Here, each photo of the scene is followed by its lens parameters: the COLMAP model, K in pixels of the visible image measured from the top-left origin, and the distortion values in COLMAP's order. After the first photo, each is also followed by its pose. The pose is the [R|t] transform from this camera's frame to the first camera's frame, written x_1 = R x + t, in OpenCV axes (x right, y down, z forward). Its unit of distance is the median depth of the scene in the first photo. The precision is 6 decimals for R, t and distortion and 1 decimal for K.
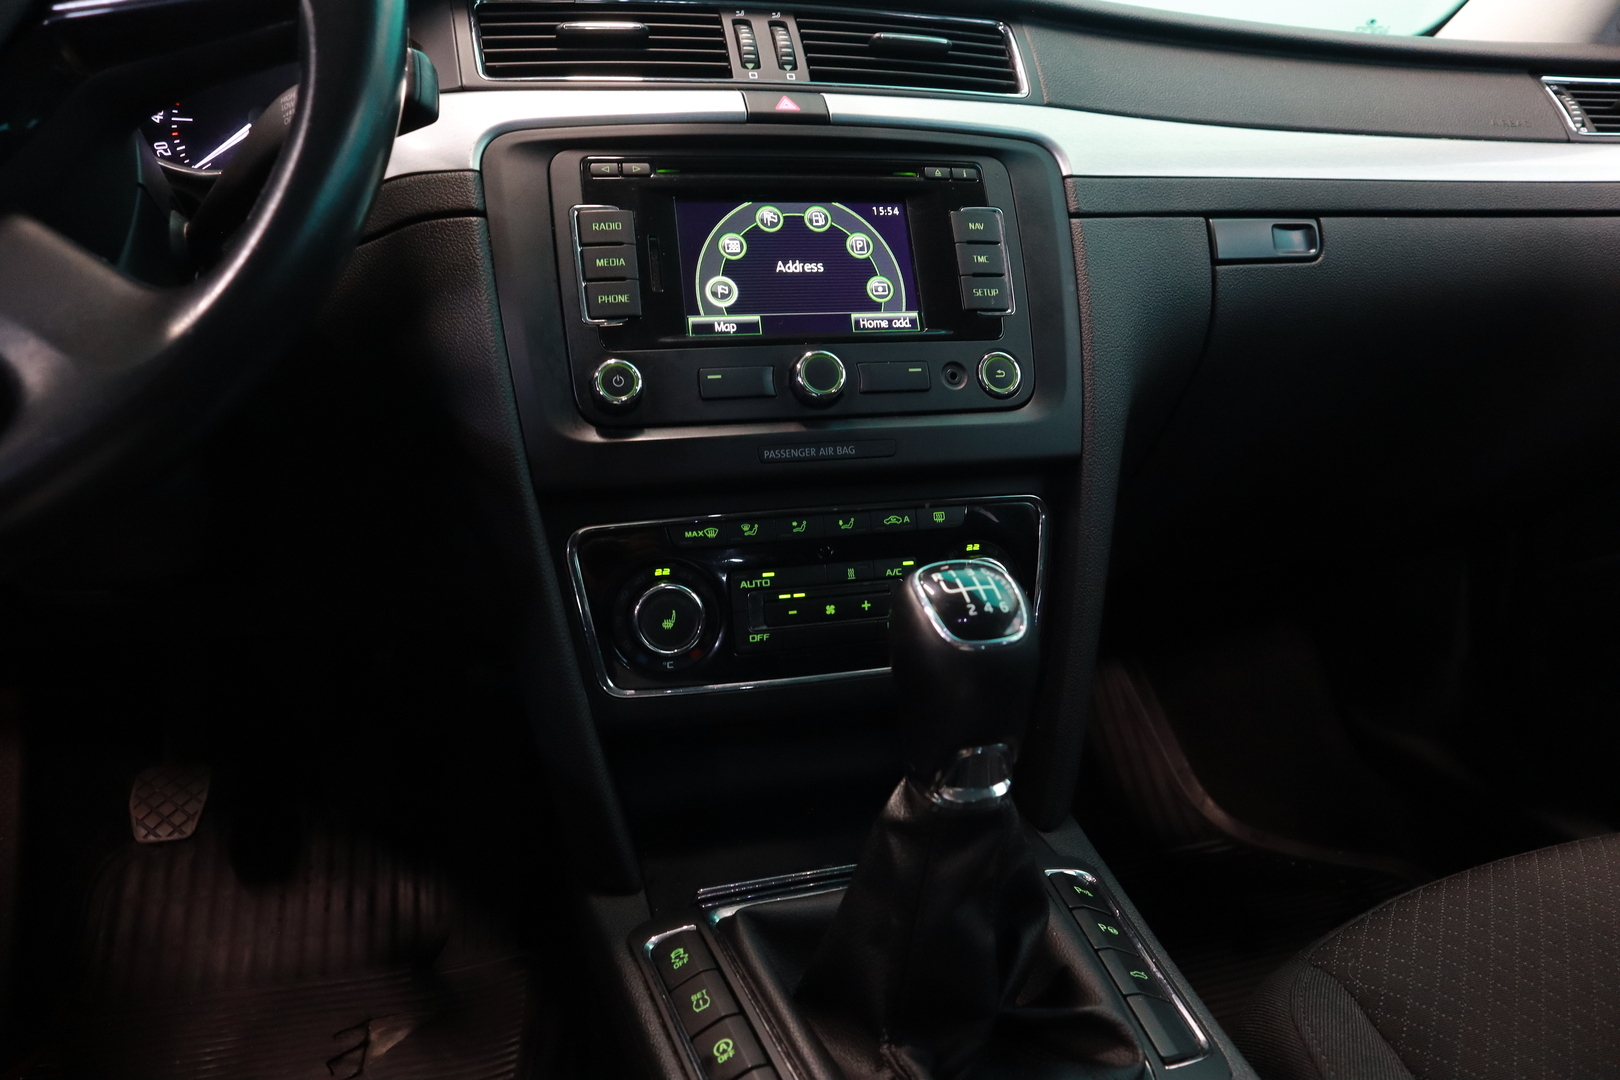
lens RADIAL K [[1090.6, 0, 810.0], [0, 1090.6, 540.0], [0, 0, 1]] dist [-0.064344, 0.005239]
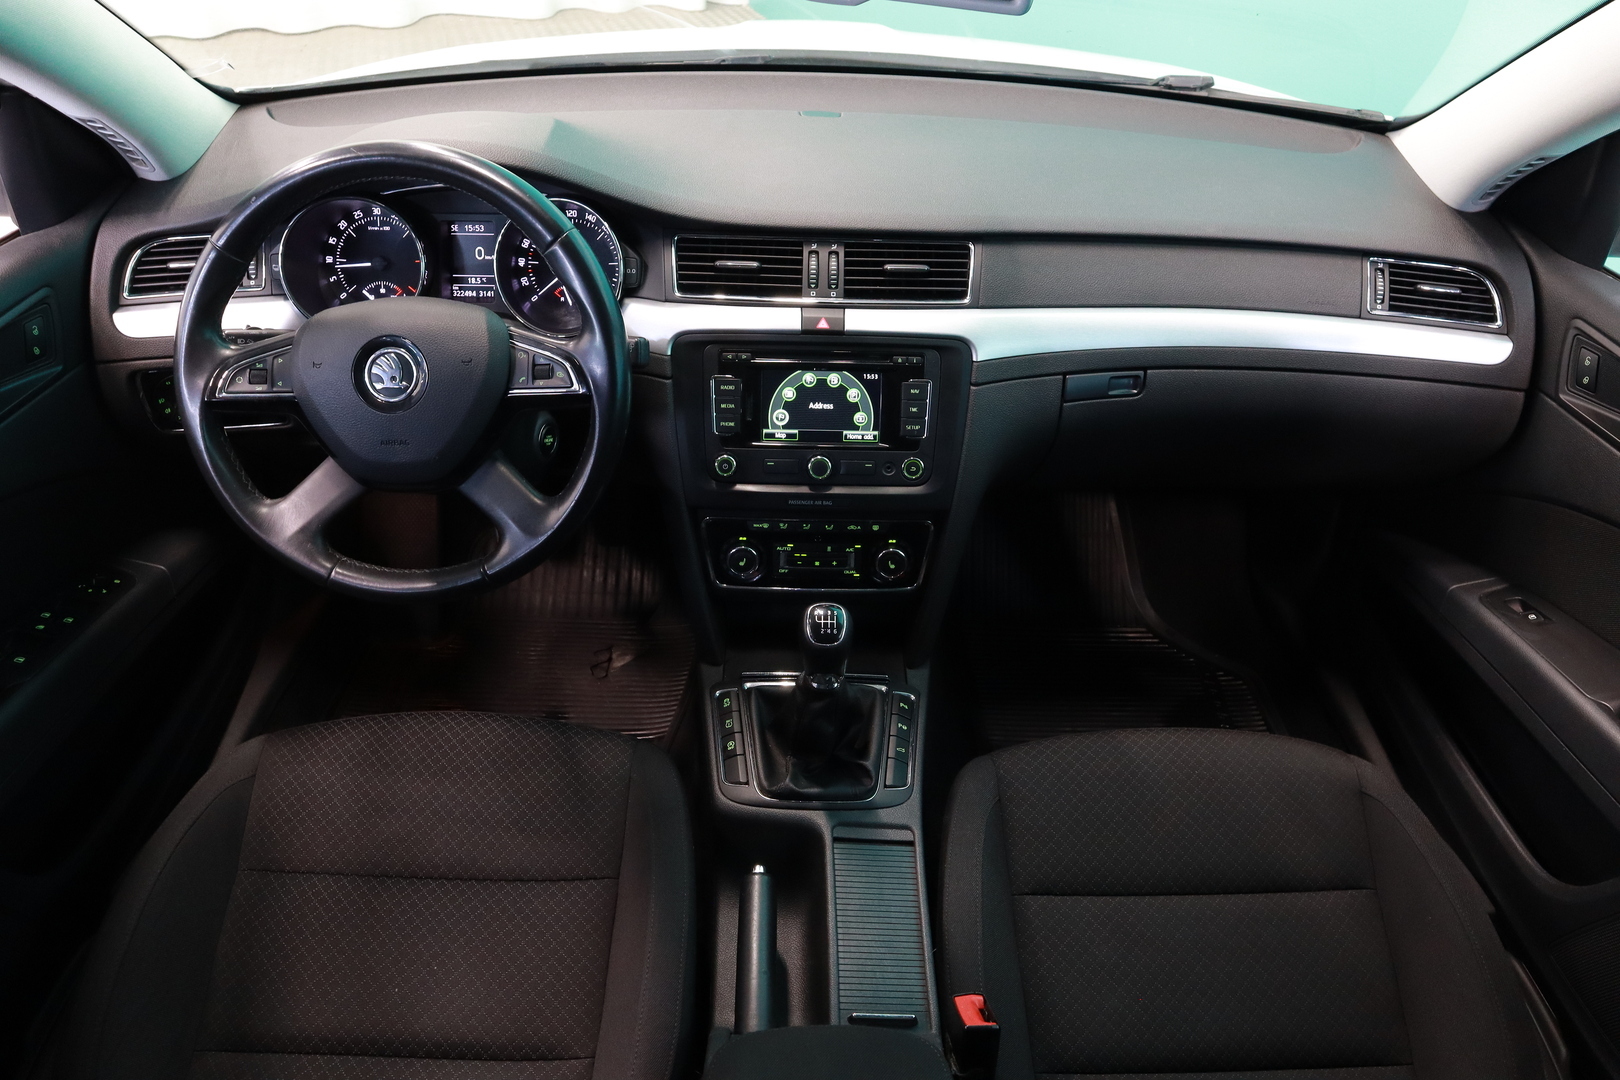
lens RADIAL K [[1090.6, 0, 810.0], [0, 1090.6, 540.0], [0, 0, 1]] dist [-0.064344, 0.005239]
pose [[0.966643, 0.178368, -0.183810, 0.398206], [-0.095584, 0.917026, 0.387205, -0.824496], [0.237624, -0.356720, 0.903486, -0.960439]]
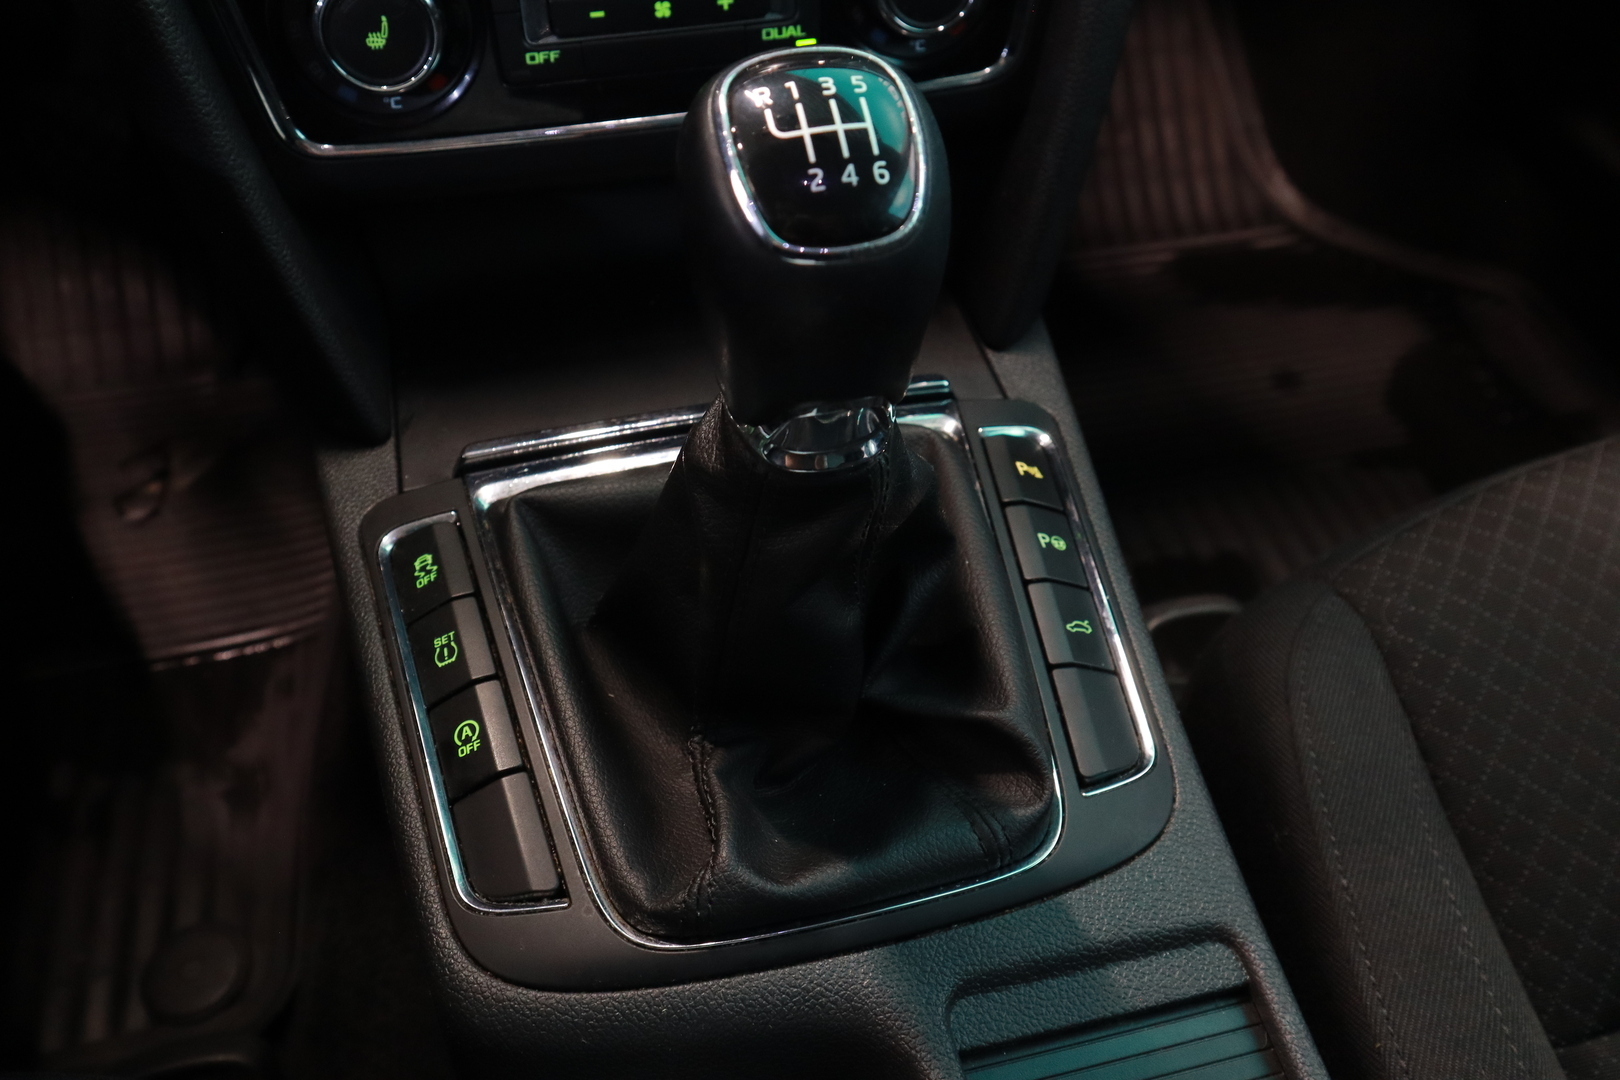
lens RADIAL K [[1325.0, 0, 807.8], [0, 1325.0, 523.3], [0, 0, 1]] dist [-0.053375, 0.000687]
pose [[0.999387, 0.031834, 0.014567, 0.094417], [-0.034580, 0.832765, 0.552546, -0.098146], [0.005459, -0.552711, 0.833355, 0.261313]]
